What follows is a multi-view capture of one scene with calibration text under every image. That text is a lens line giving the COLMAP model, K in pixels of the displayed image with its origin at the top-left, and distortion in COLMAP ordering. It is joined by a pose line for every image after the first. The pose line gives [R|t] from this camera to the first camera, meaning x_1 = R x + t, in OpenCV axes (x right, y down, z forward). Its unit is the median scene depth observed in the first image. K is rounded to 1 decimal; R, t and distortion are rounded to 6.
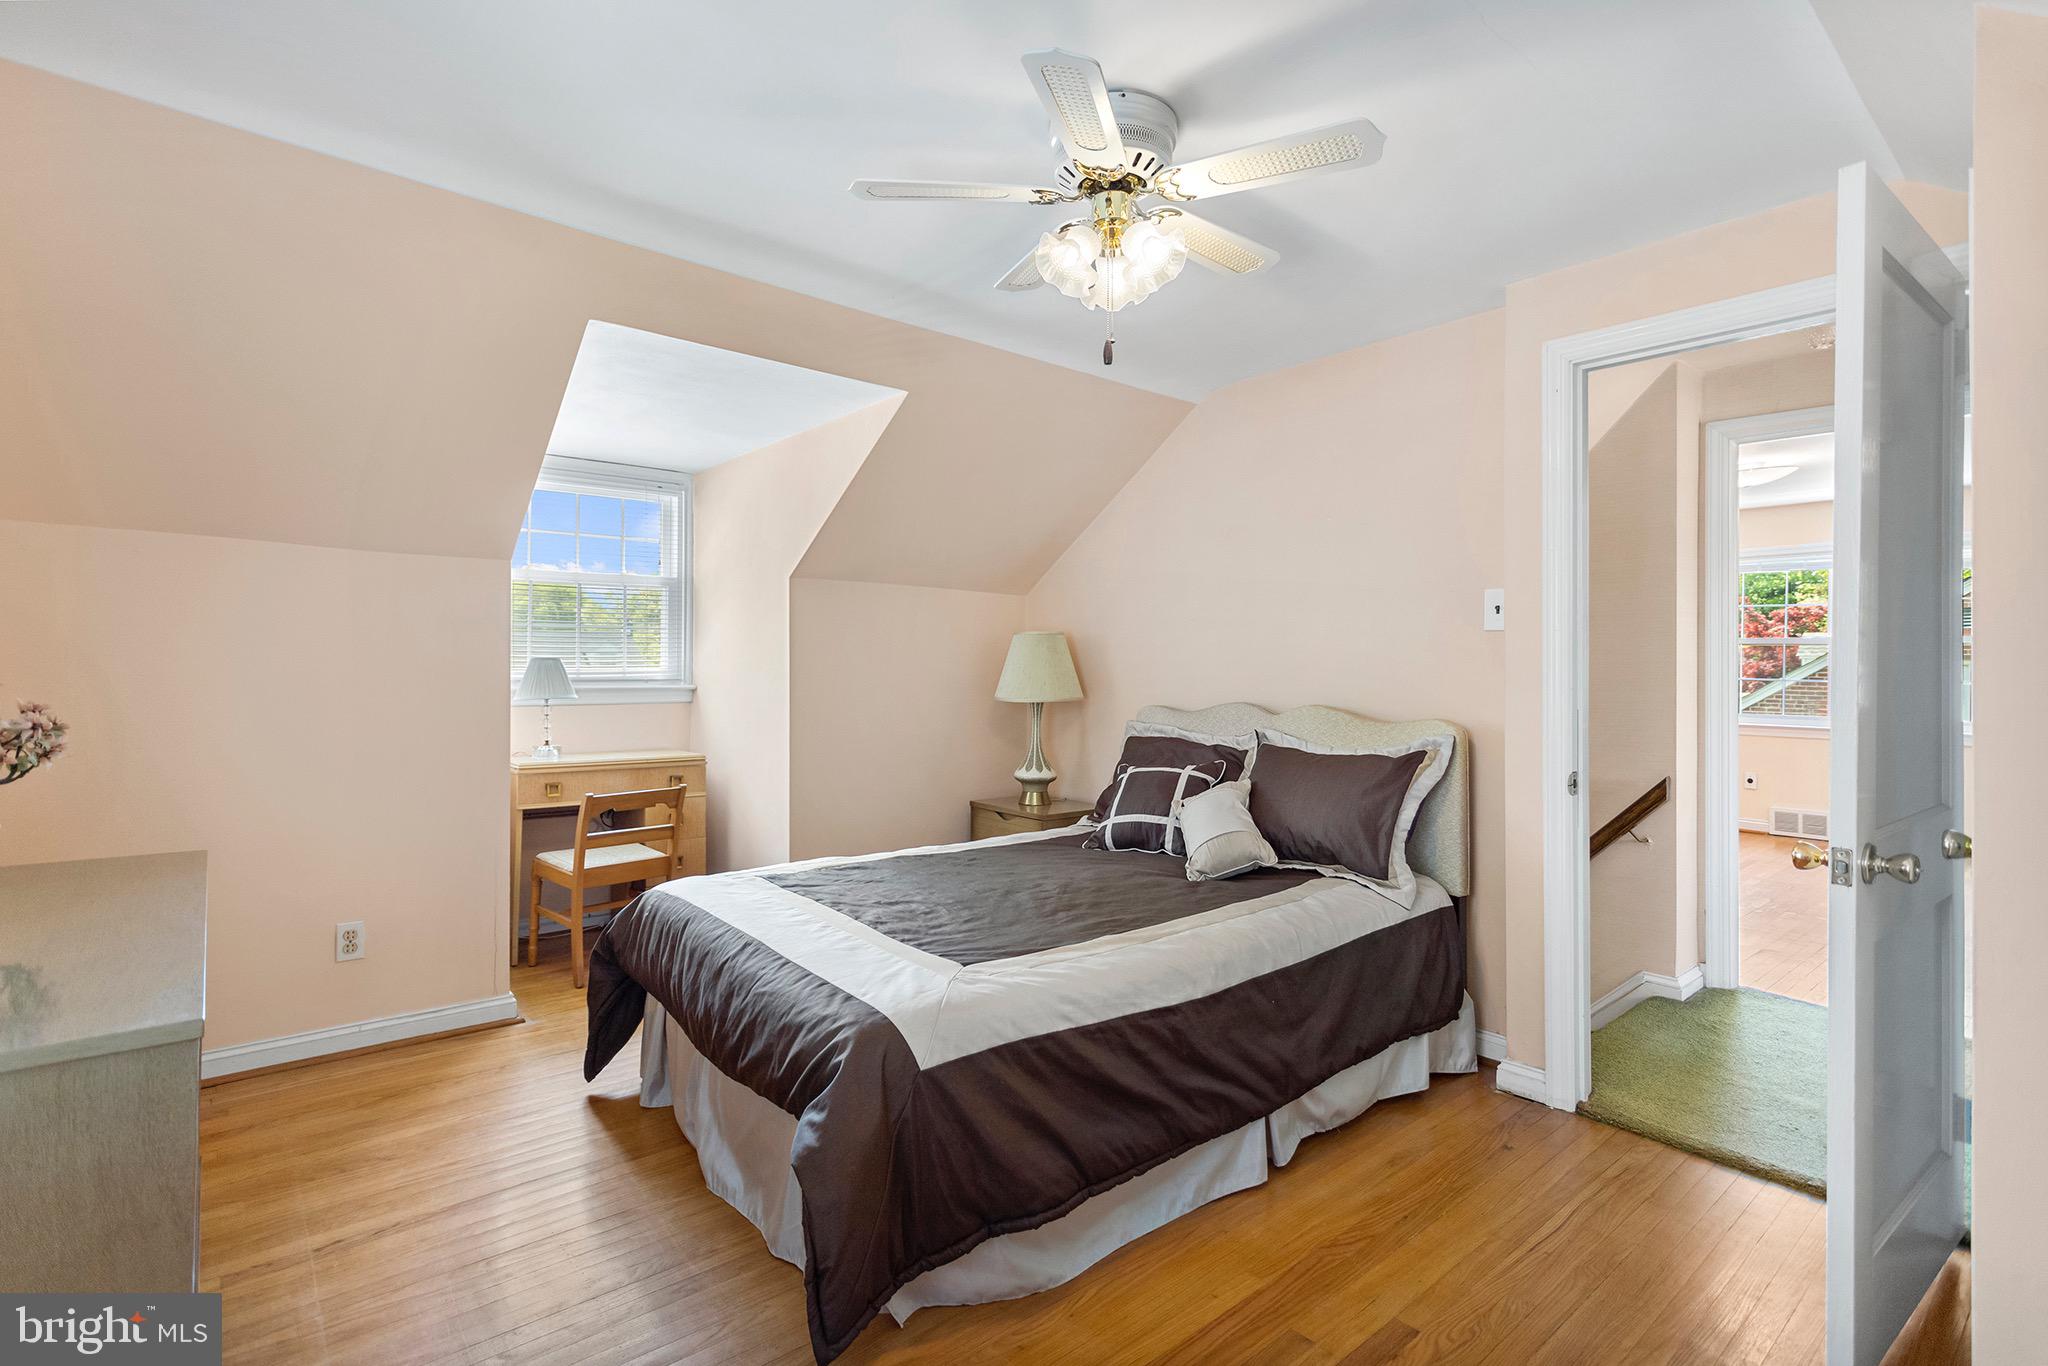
lens RADIAL K [[975.6, 0, 1013.6], [0, 975.6, 653.9], [0, 0, 1]] dist [-0.002428, 0.000070]
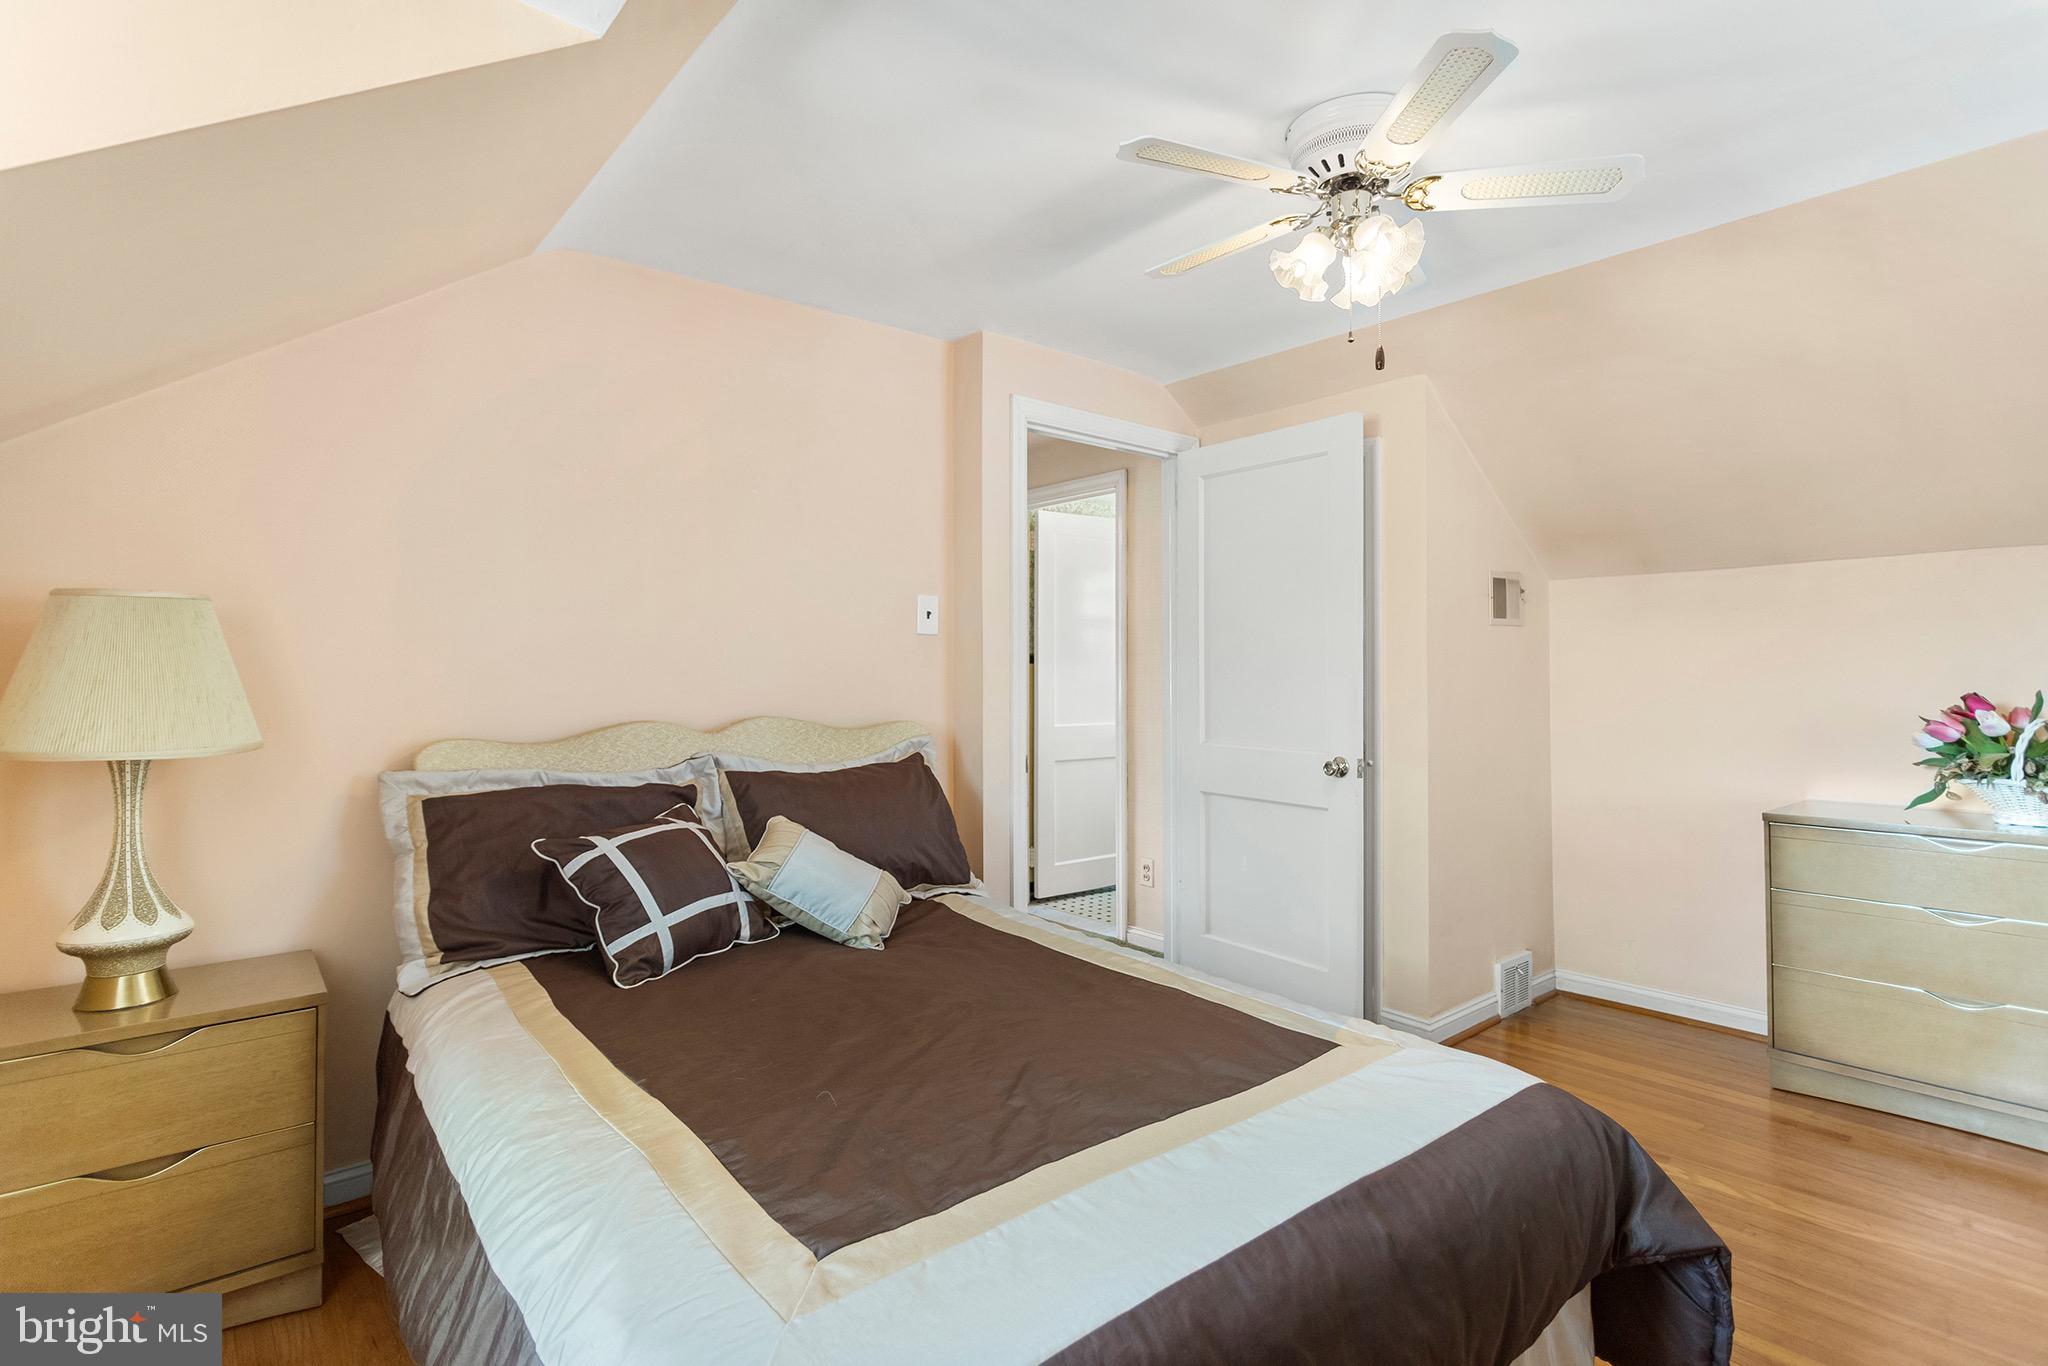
lens RADIAL K [[1007.3, 0, 1024.0], [0, 1007.3, 683.0], [0, 0, 1]] dist [0.025952, 0.000024]
pose [[-0.004712, -0.008408, 0.999954, -0.535469], [0.000122, 0.999965, 0.008409, 0.017538], [-0.999989, 0.000162, -0.004711, 0.796143]]
